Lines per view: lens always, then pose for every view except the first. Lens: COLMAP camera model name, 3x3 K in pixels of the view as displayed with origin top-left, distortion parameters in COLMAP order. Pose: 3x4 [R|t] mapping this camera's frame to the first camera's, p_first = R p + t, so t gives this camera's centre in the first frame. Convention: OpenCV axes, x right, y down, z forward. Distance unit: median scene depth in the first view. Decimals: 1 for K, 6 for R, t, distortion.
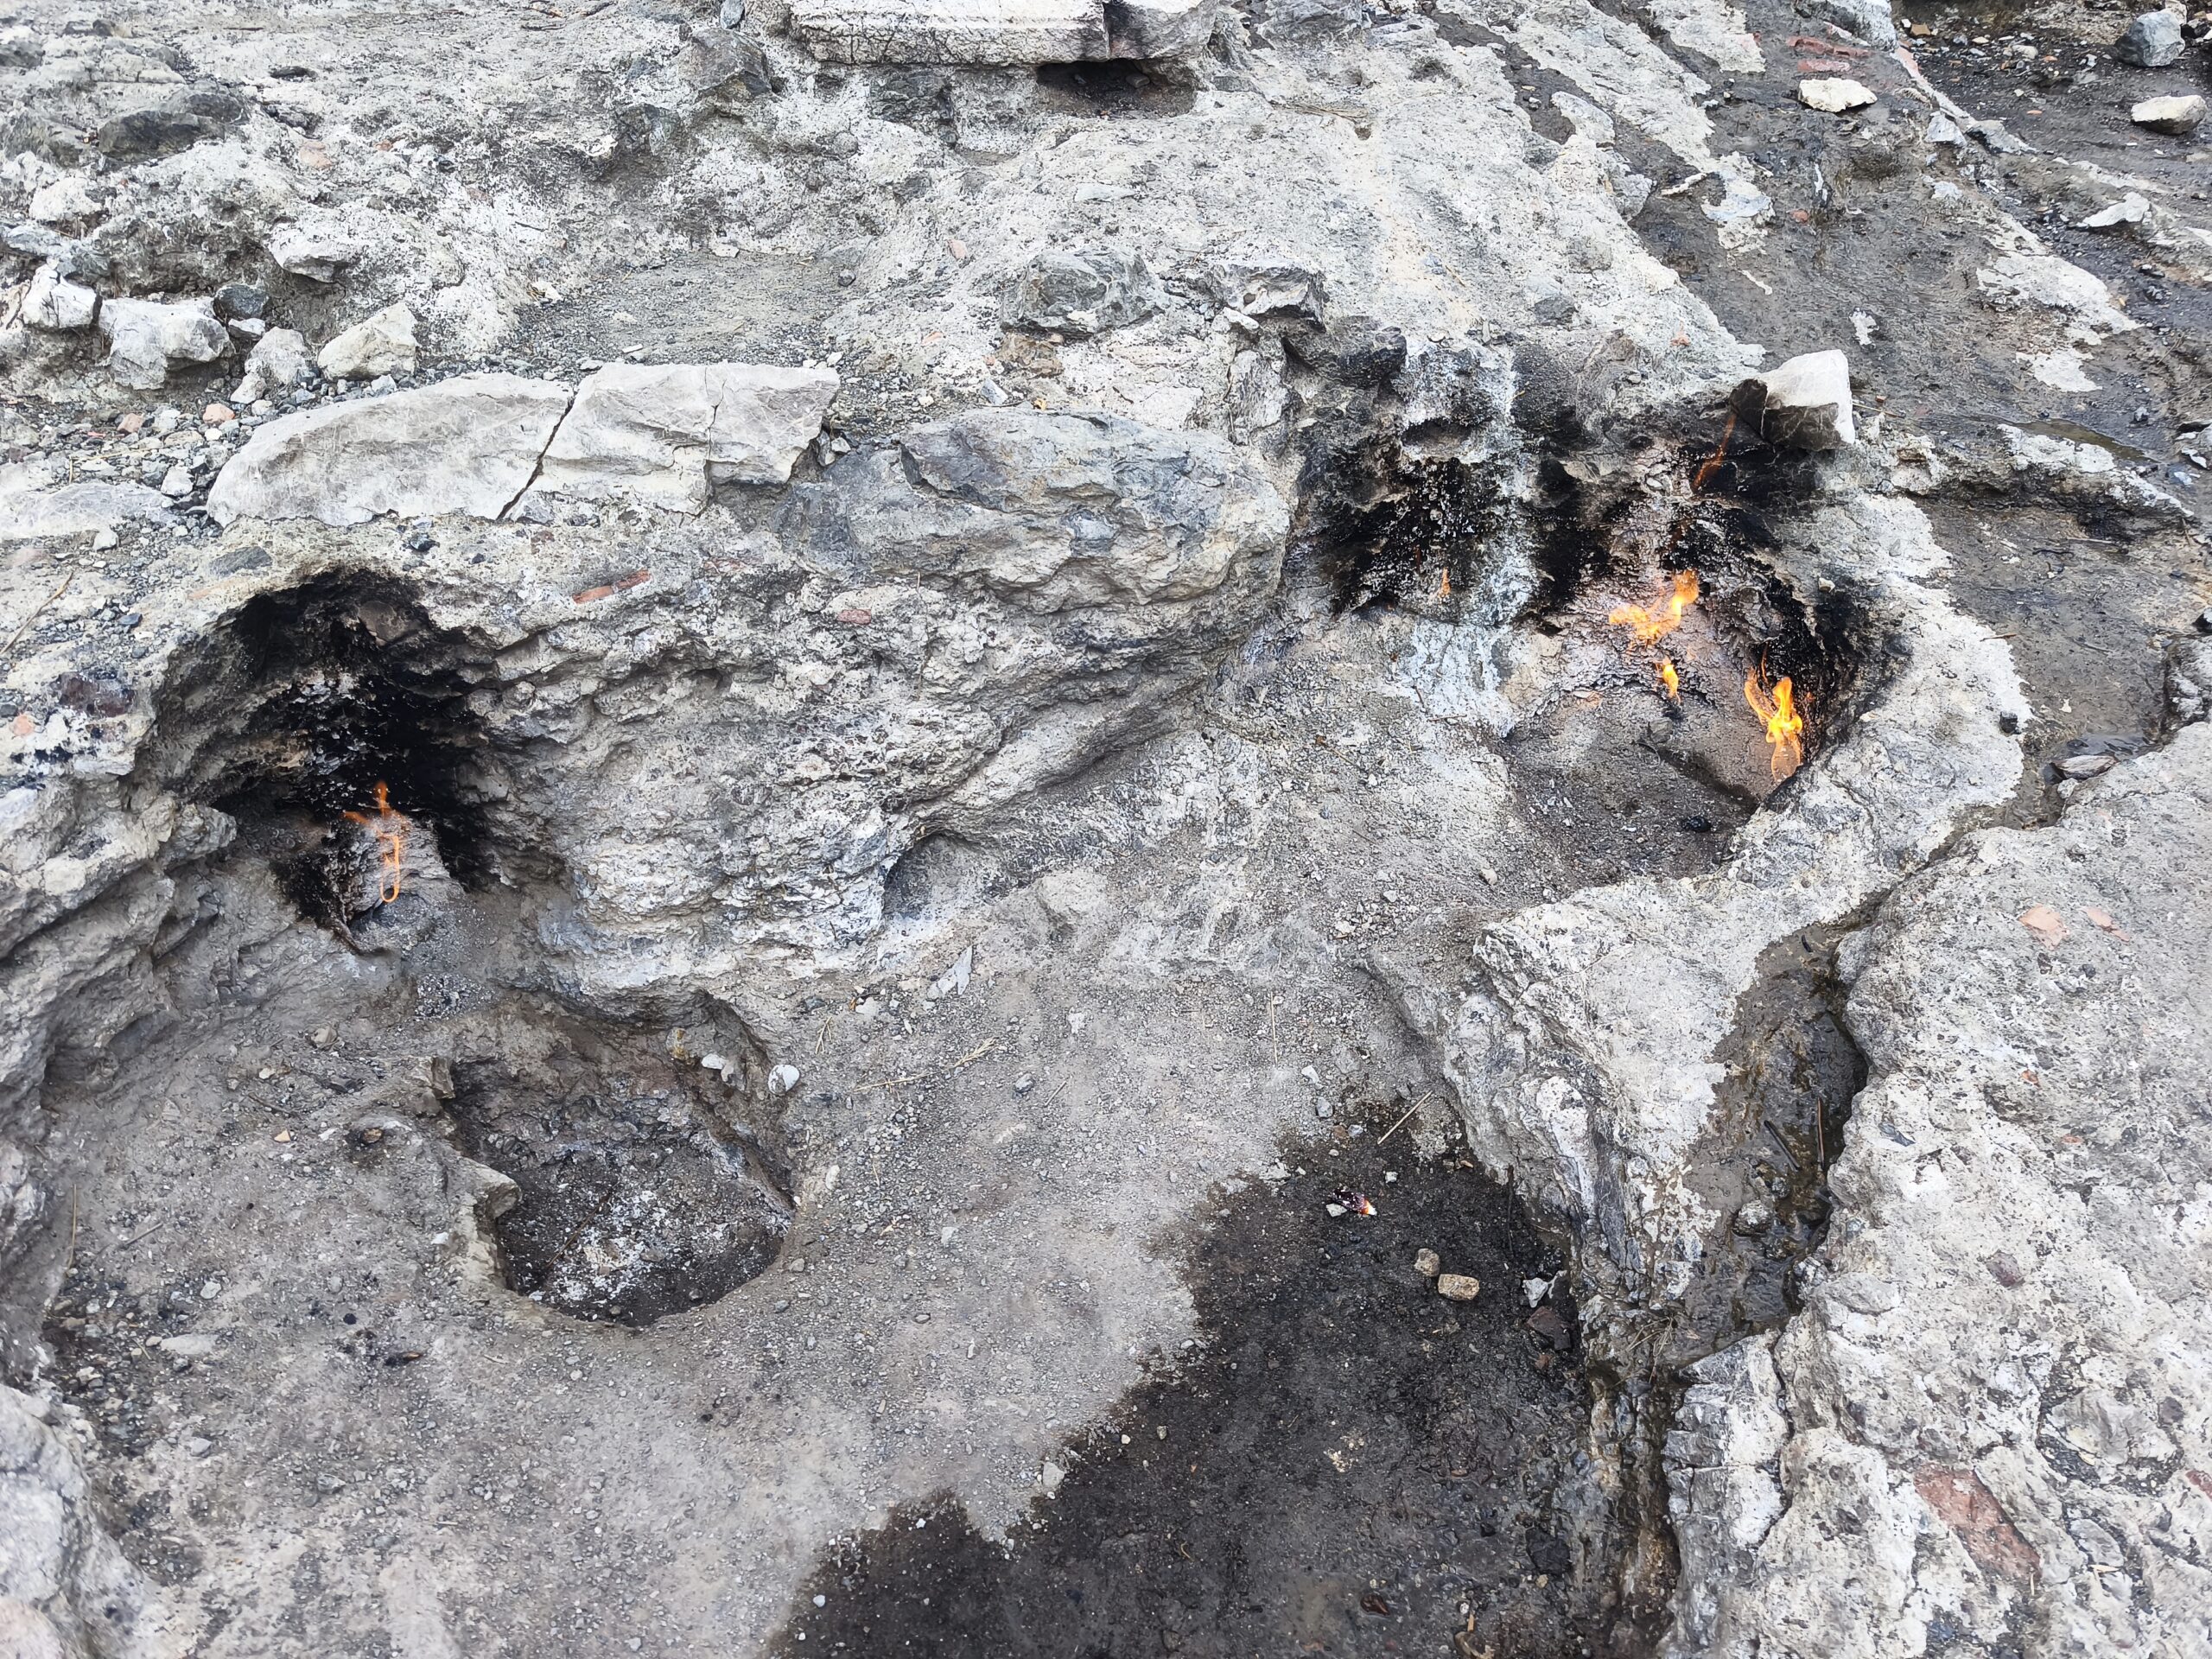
lens RADIAL K [[1473.1, 0, 1106.0], [0, 1473.1, 829.5], [0, 0, 1]] dist [0.004928, -0.033676]
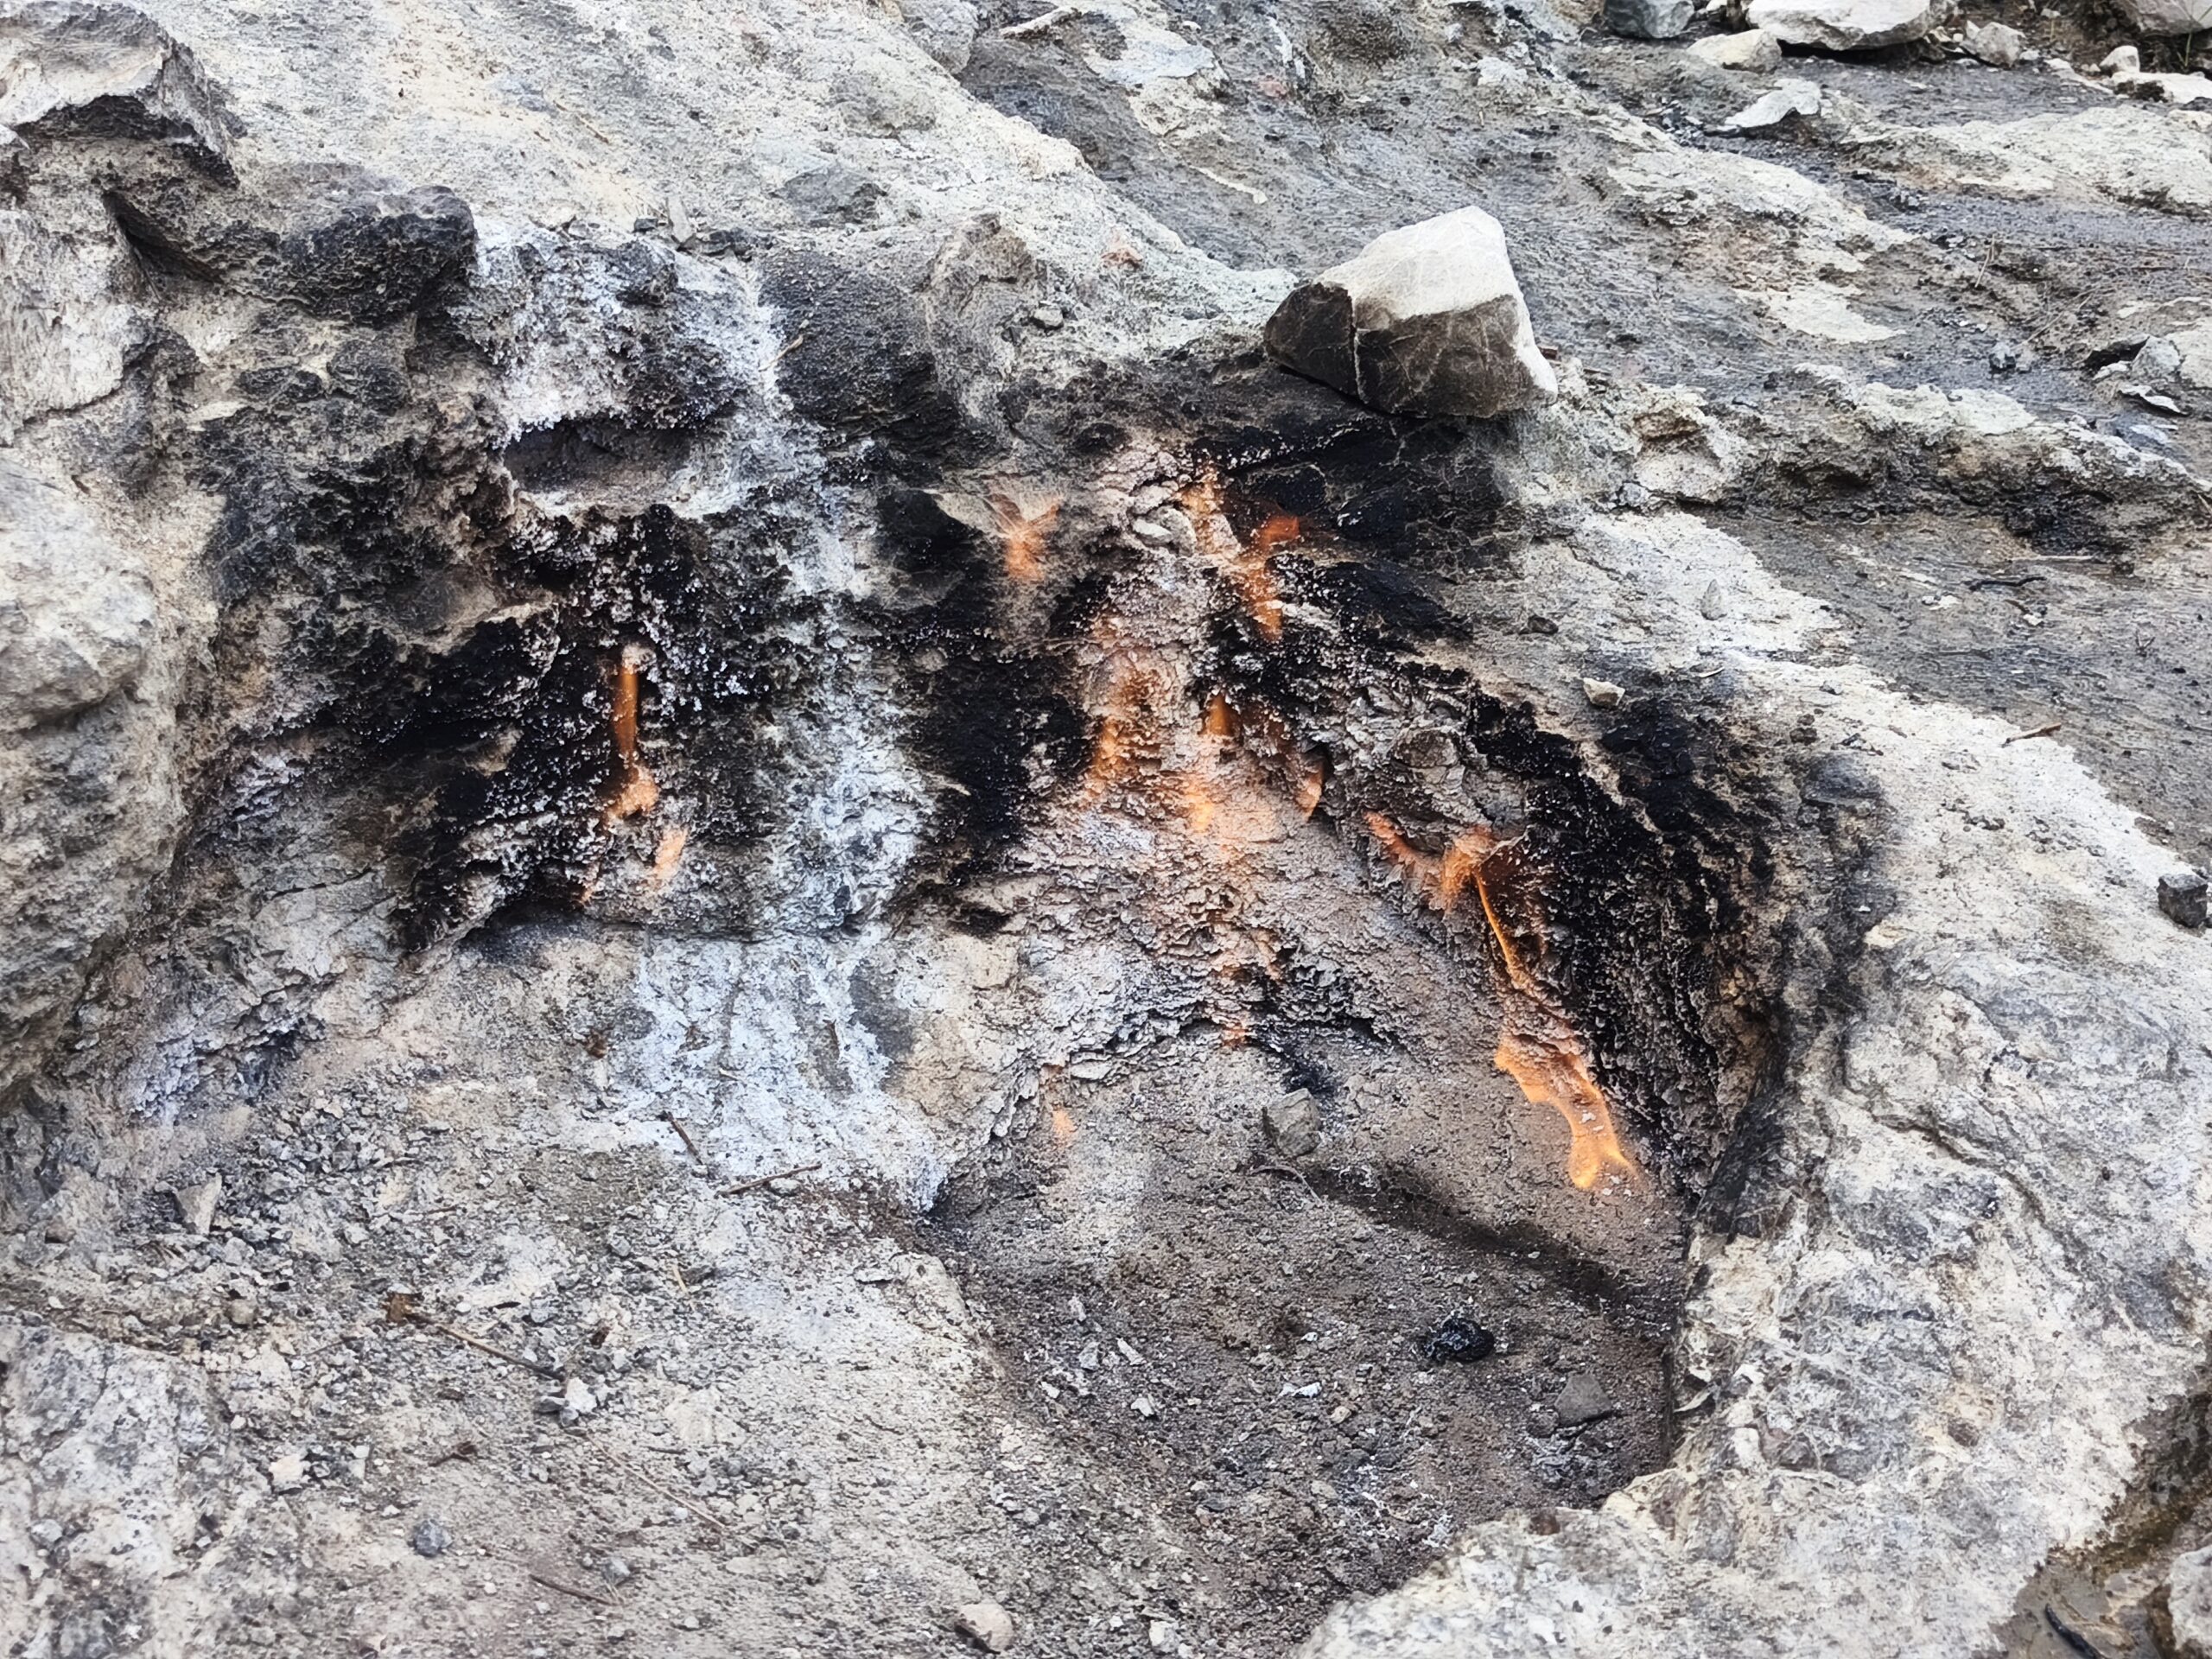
lens RADIAL K [[2594.9, 0, 1067.9], [0, 2594.9, 827.4], [0, 0, 1]] dist [0.170339, -0.487024]
pose [[0.926396, -0.127101, 0.354451, 0.083972], [0.214229, 0.952025, -0.218529, -0.003148], [-0.309671, 0.278378, 0.909181, 0.372696]]
